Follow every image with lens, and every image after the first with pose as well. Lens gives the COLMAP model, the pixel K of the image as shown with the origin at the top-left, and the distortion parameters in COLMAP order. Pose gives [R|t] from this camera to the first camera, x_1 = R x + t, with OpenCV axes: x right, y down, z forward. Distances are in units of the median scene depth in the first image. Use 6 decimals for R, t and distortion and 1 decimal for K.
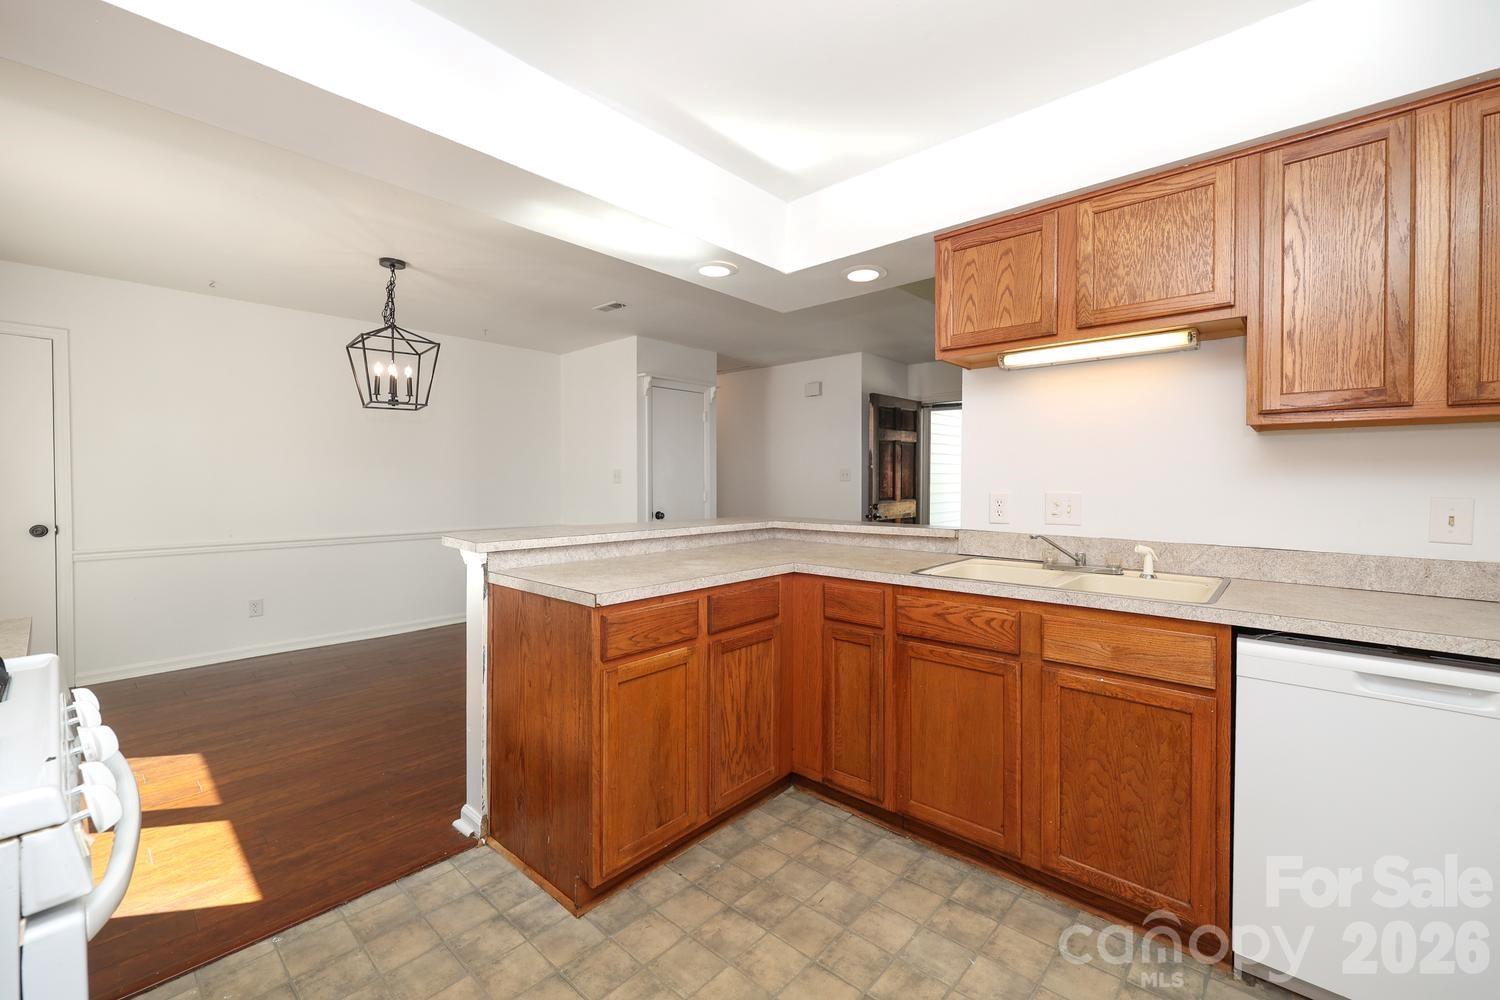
lens RADIAL K [[618.3, 0, 741.6], [0, 618.3, 486.8], [0, 0, 1]] dist [0.003751, 0.000663]
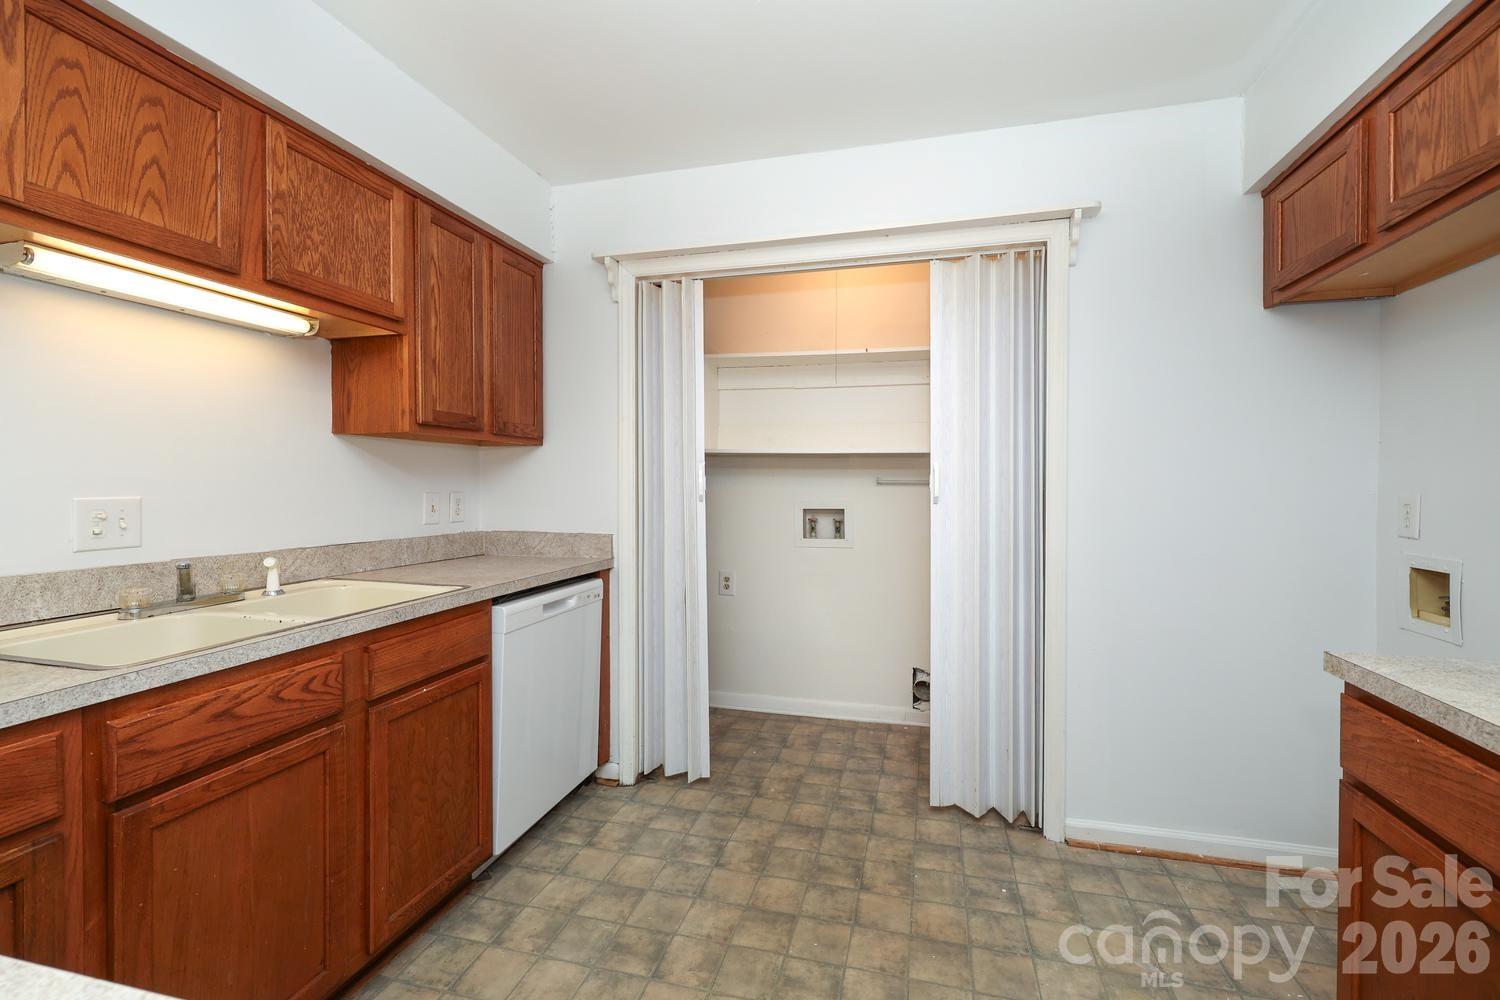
lens RADIAL K [[618.3, 0, 765.6], [0, 618.3, 486.7], [0, 0, 1]] dist [0.003751, 0.000663]
pose [[-0.464315, -0.008515, 0.885629, -0.401421], [0.003529, 0.999928, 0.011464, -0.008227], [-0.885663, 0.008448, -0.464252, 0.779029]]
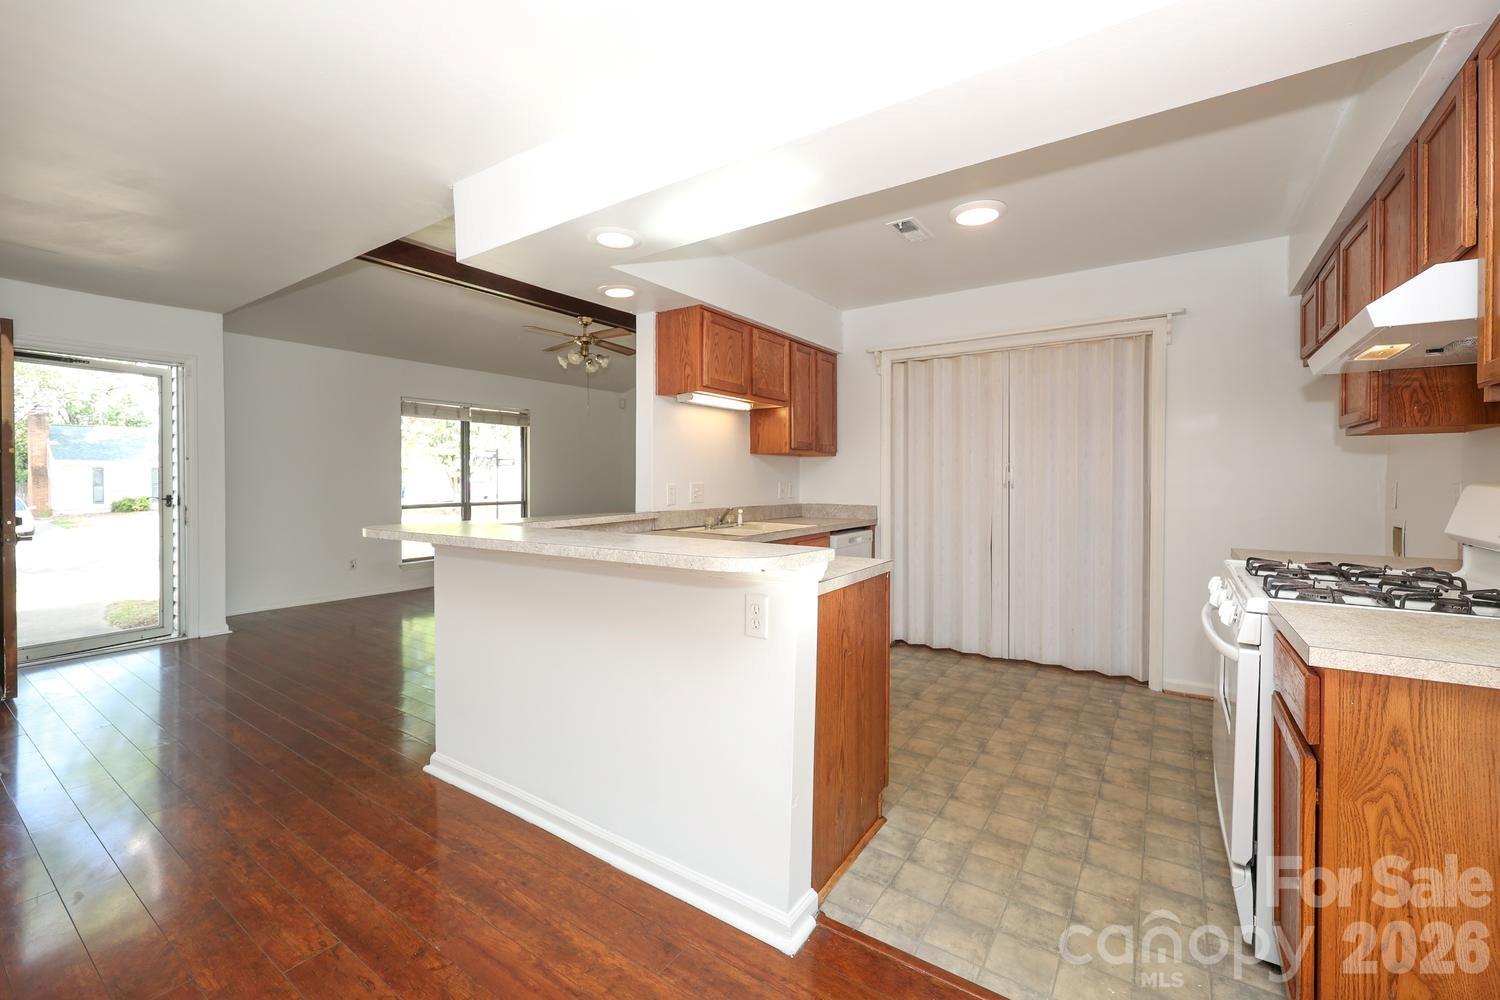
lens RADIAL K [[618.3, 0, 728.3], [0, 618.3, 491.7], [0, 0, 1]] dist [0.003751, 0.000663]
pose [[-0.121184, -0.025374, 0.992306, -1.247009], [0.008601, 0.999609, 0.026611, -0.012368], [-0.992593, 0.011760, -0.120919, 1.246310]]
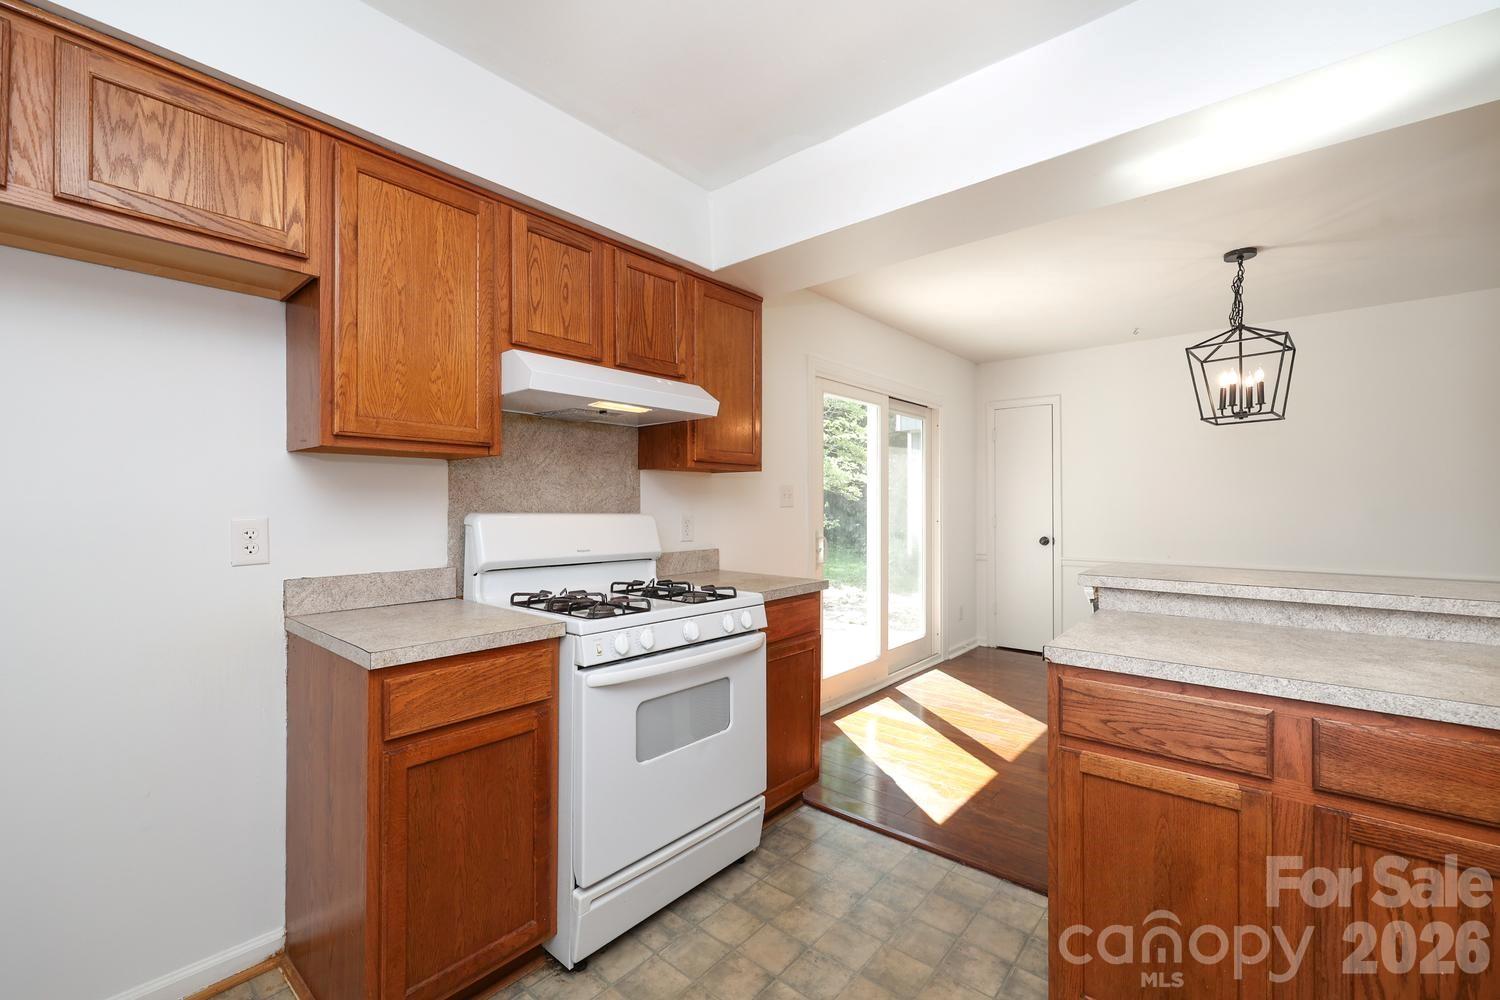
lens RADIAL K [[618.3, 0, 742.6], [0, 618.3, 501.9], [0, 0, 1]] dist [0.003751, 0.000663]
pose [[0.030013, -0.006937, -0.999525, 0.471299], [-0.008395, 0.999939, -0.007192, -0.005377], [0.999514, 0.008607, 0.029952, 0.476447]]
